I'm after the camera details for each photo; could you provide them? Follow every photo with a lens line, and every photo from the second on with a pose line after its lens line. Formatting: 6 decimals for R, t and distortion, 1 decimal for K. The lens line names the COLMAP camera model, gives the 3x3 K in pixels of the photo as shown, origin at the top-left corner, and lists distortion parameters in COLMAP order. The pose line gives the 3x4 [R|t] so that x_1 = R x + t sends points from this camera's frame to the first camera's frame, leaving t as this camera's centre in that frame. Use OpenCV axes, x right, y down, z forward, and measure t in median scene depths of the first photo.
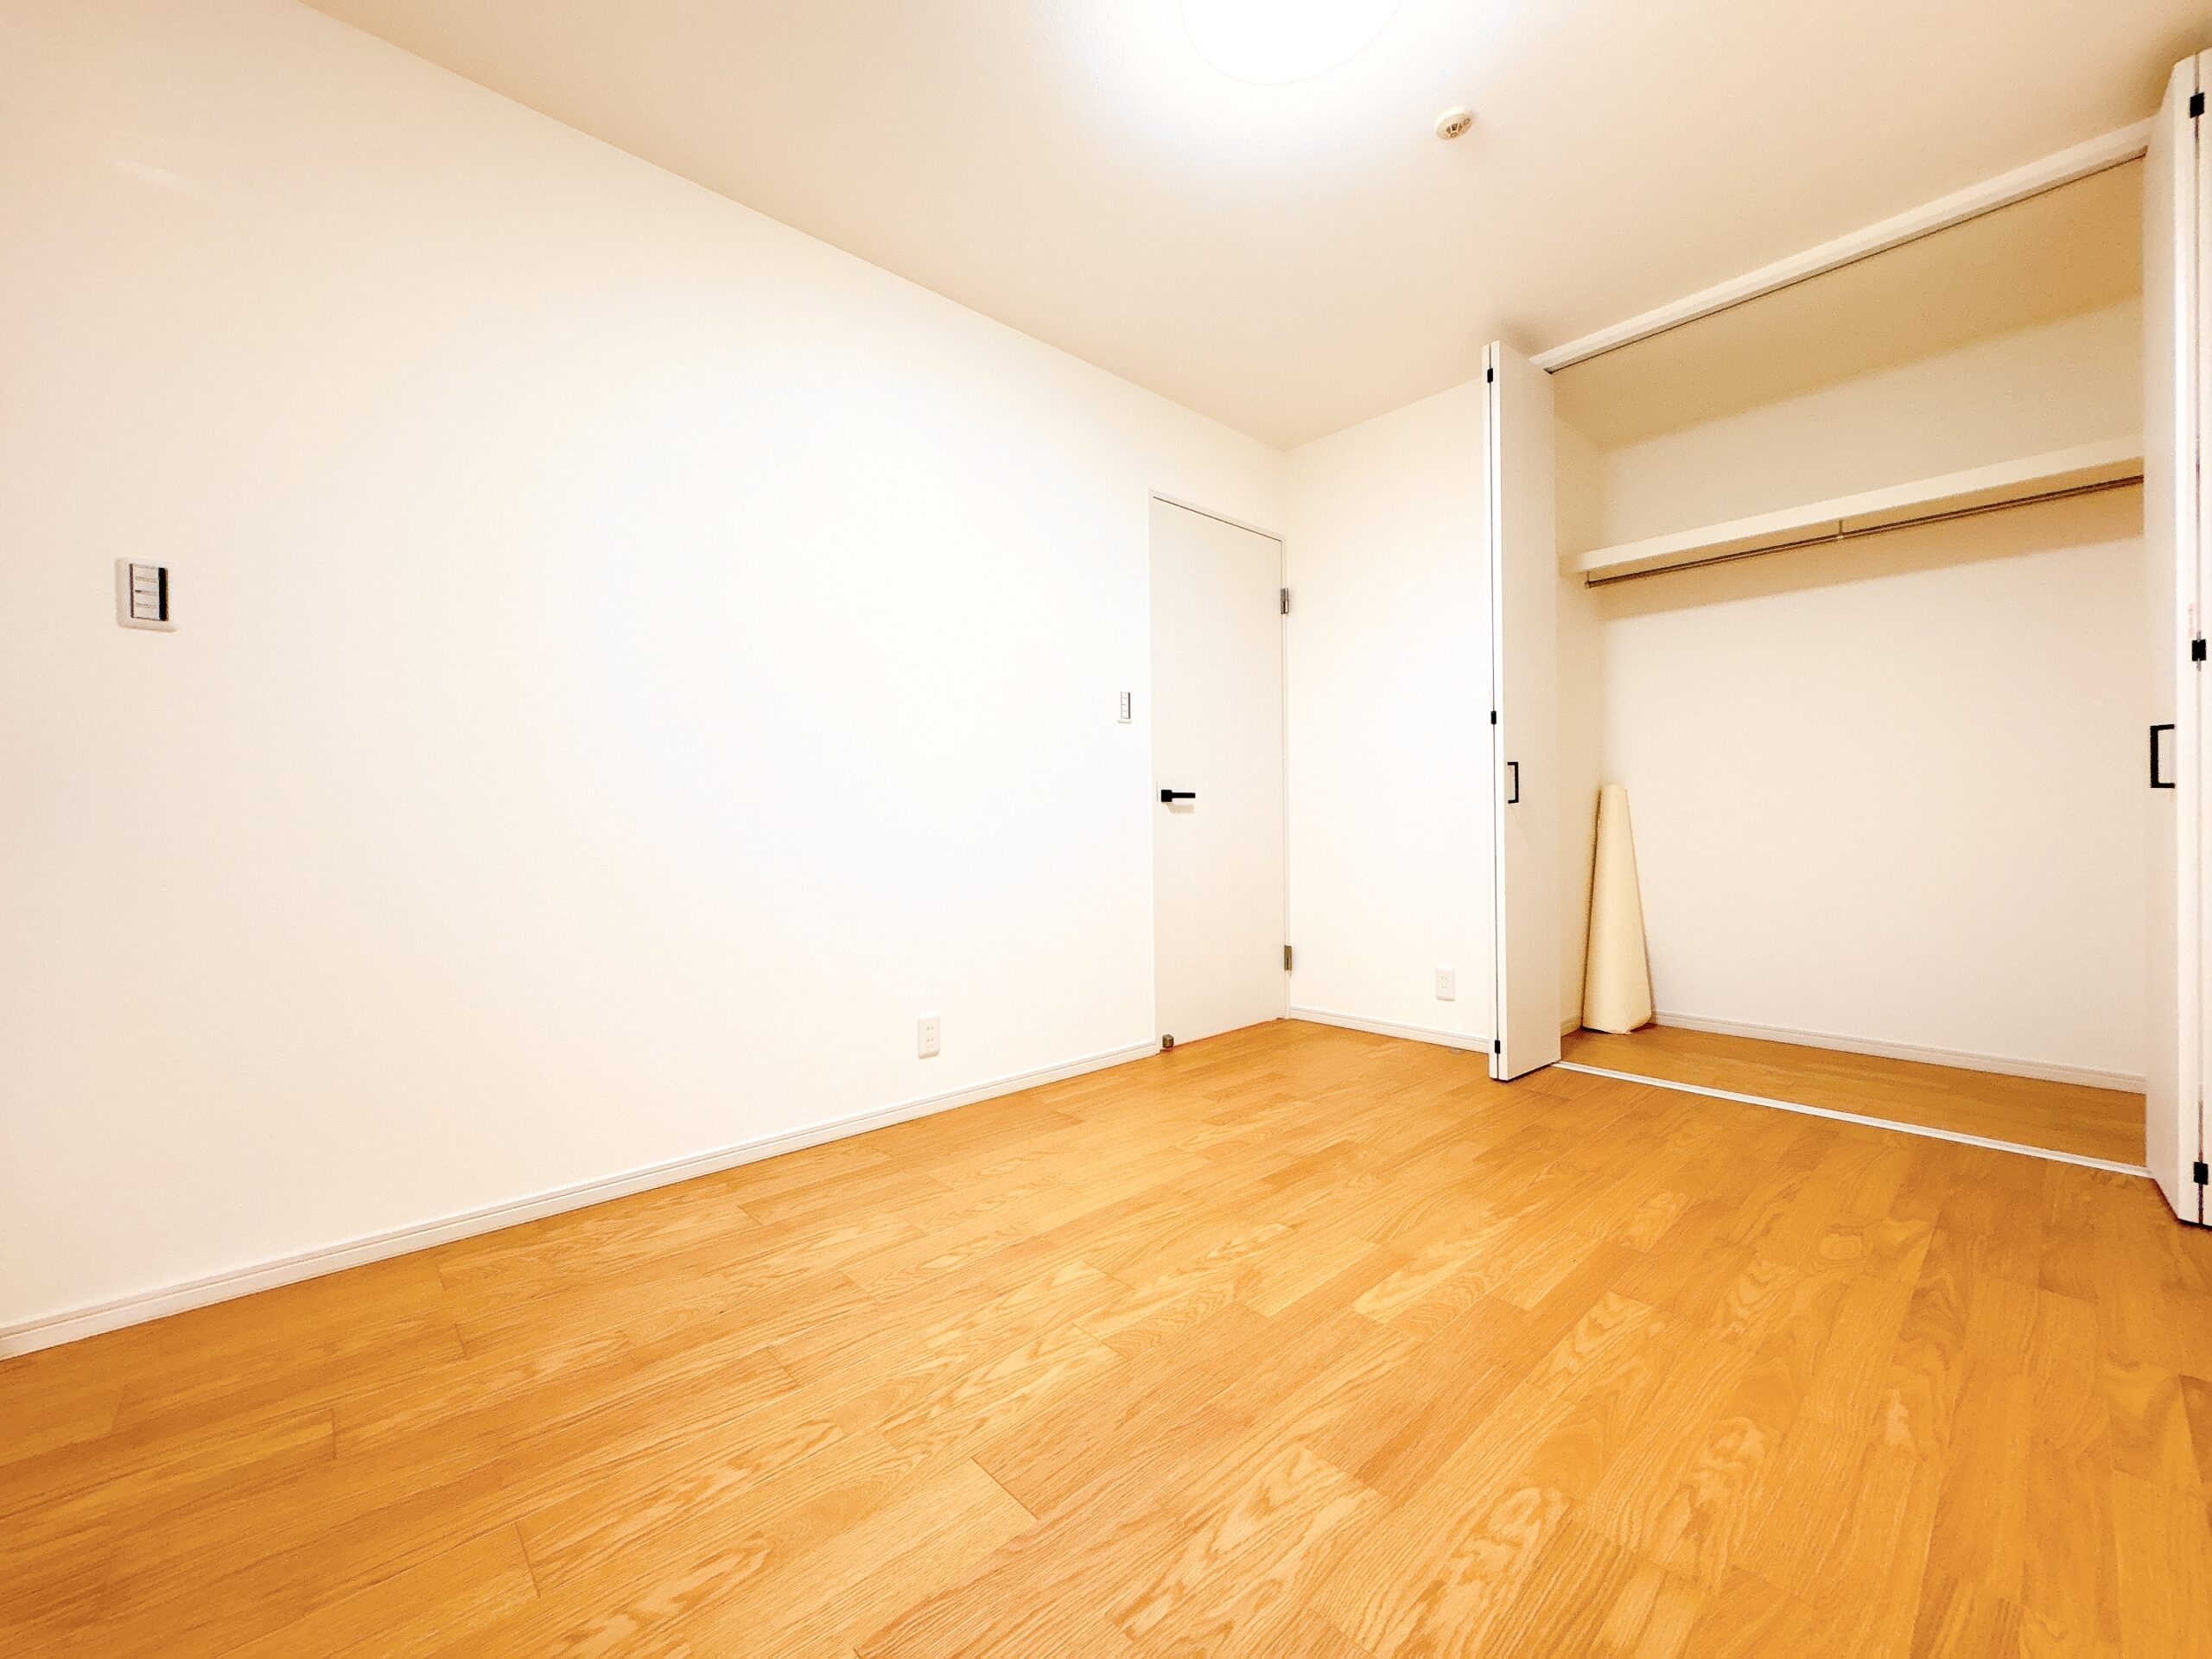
lens RADIAL K [[873.5, 0, 1102.0], [0, 873.5, 827.7], [0, 0, 1]] dist [0.000964, 0.000727]
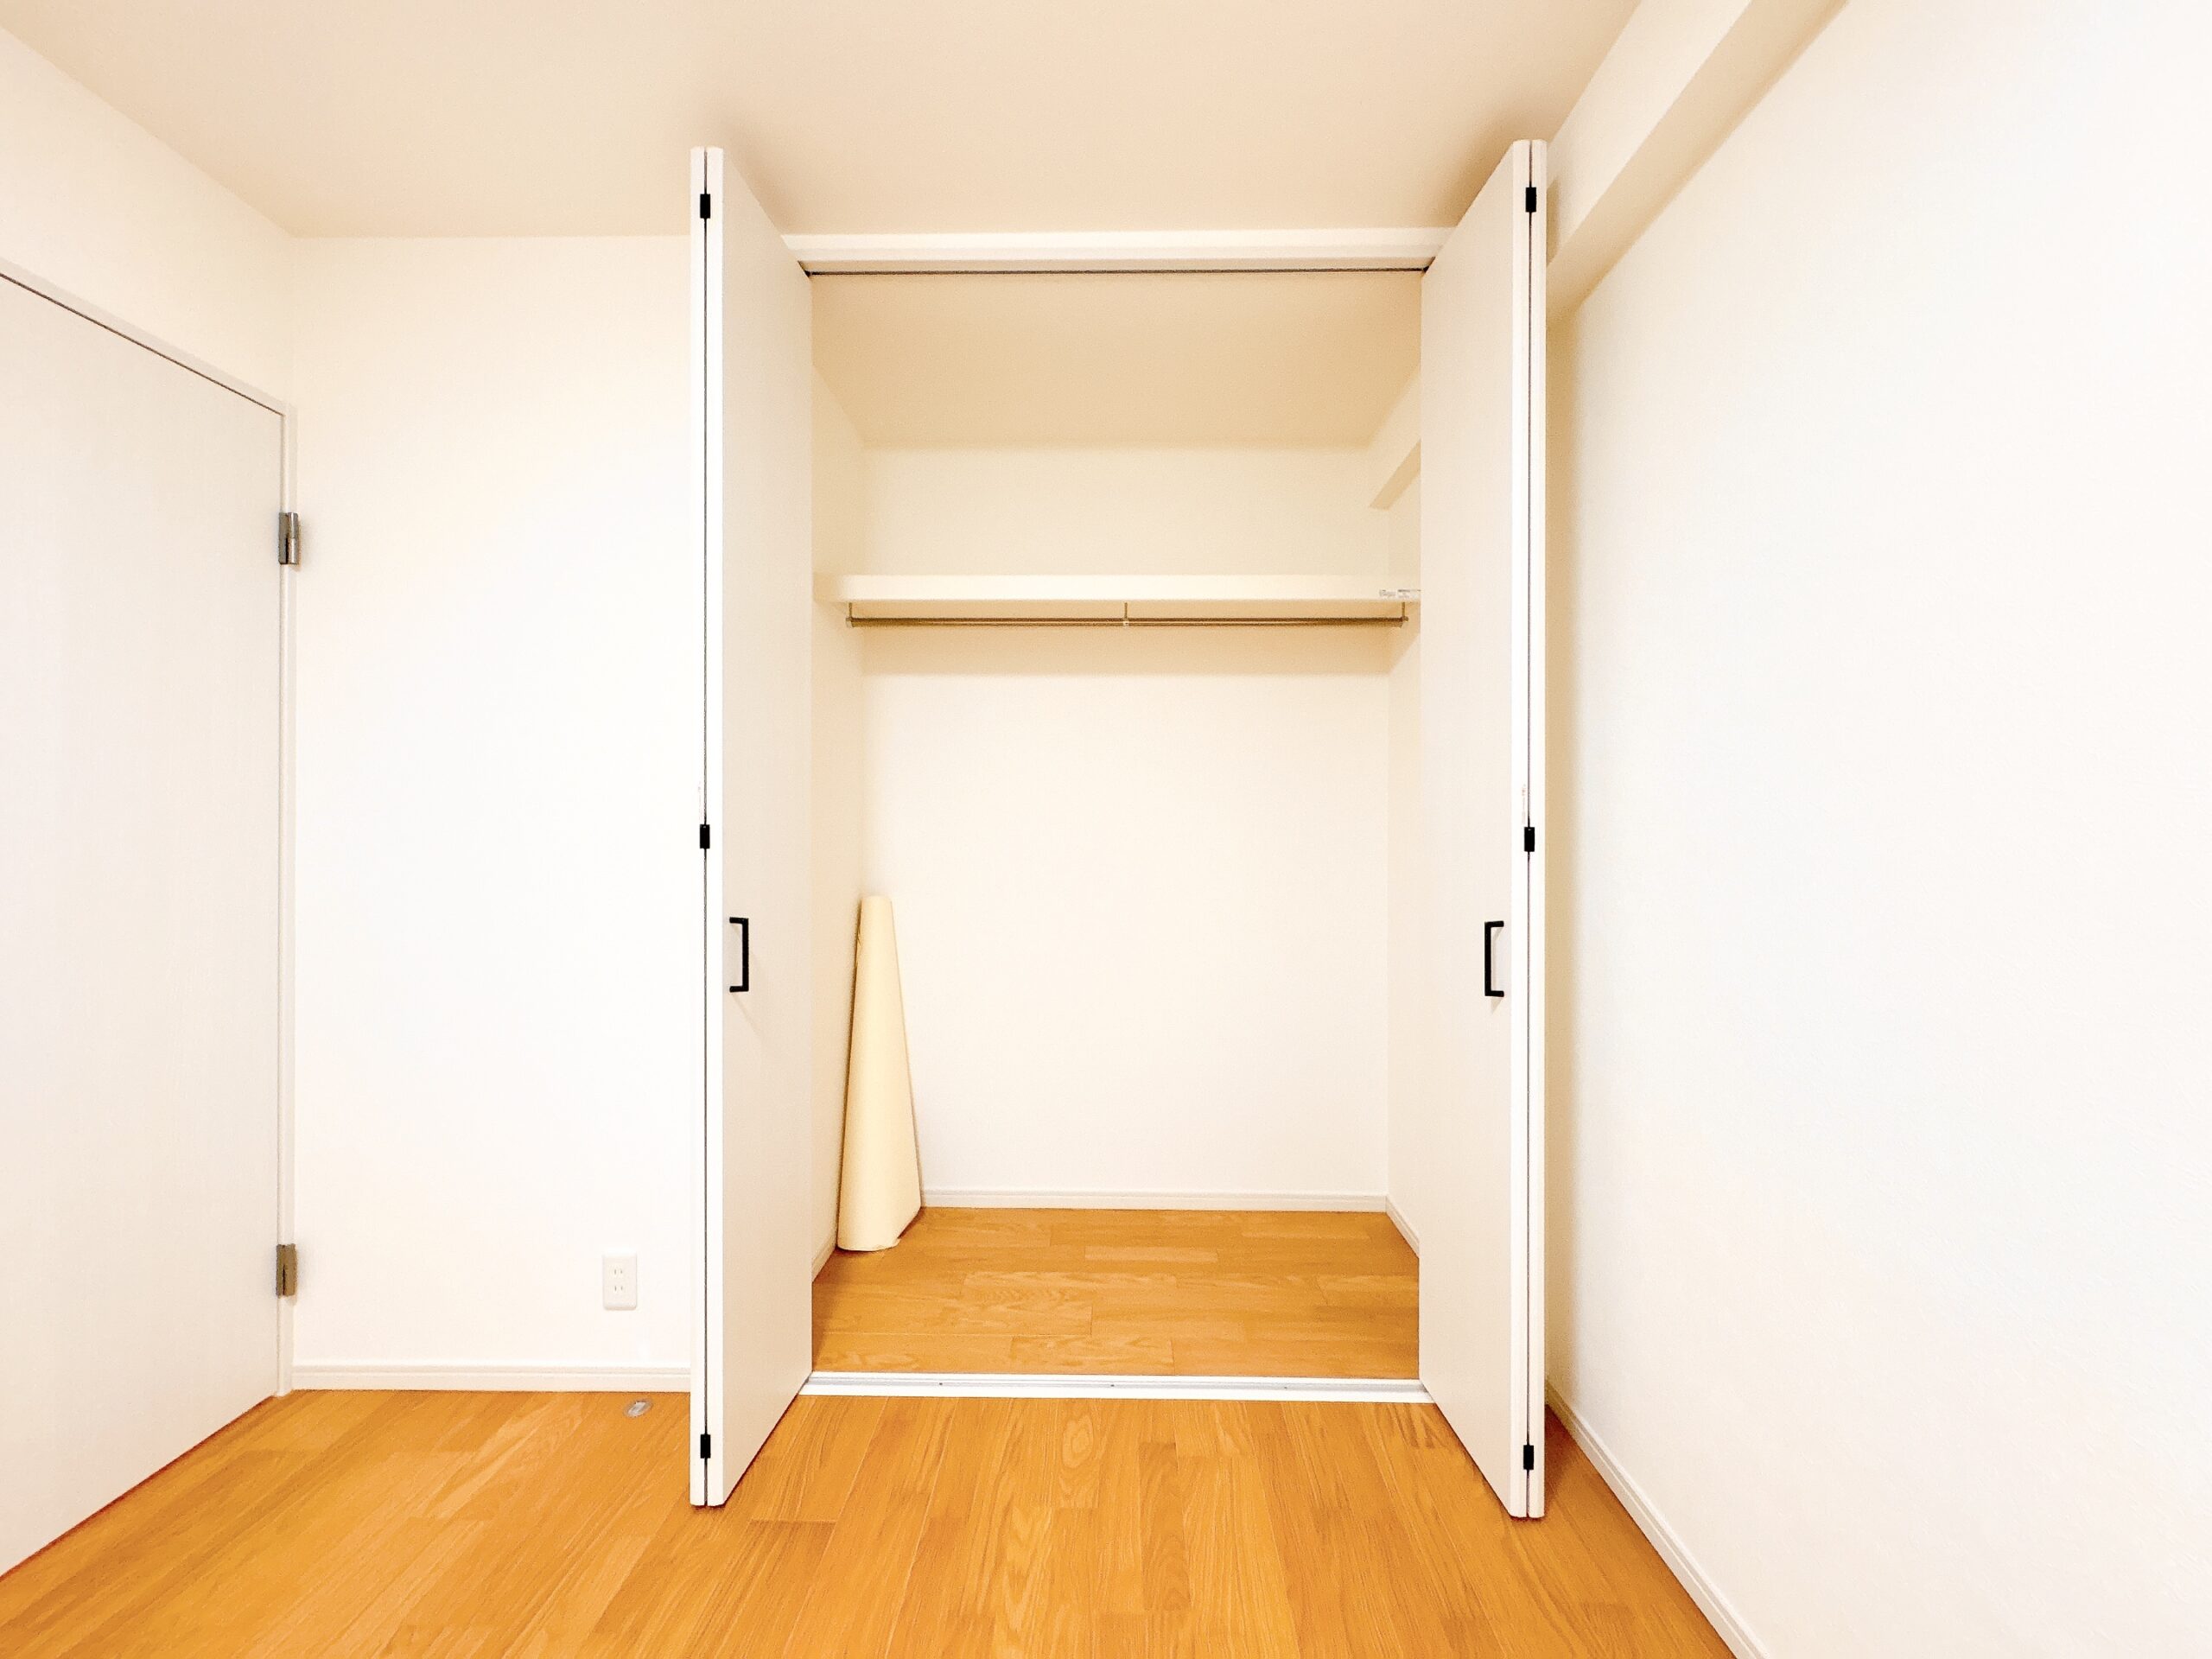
lens RADIAL K [[873.5, 0, 1102.0], [0, 873.5, 827.7], [0, 0, 1]] dist [0.000964, 0.000727]
pose [[0.682575, 0.015261, 0.730656, 0.185892], [-0.003850, 0.999843, -0.017287, -0.102905], [-0.730805, 0.008987, 0.682527, 0.380168]]
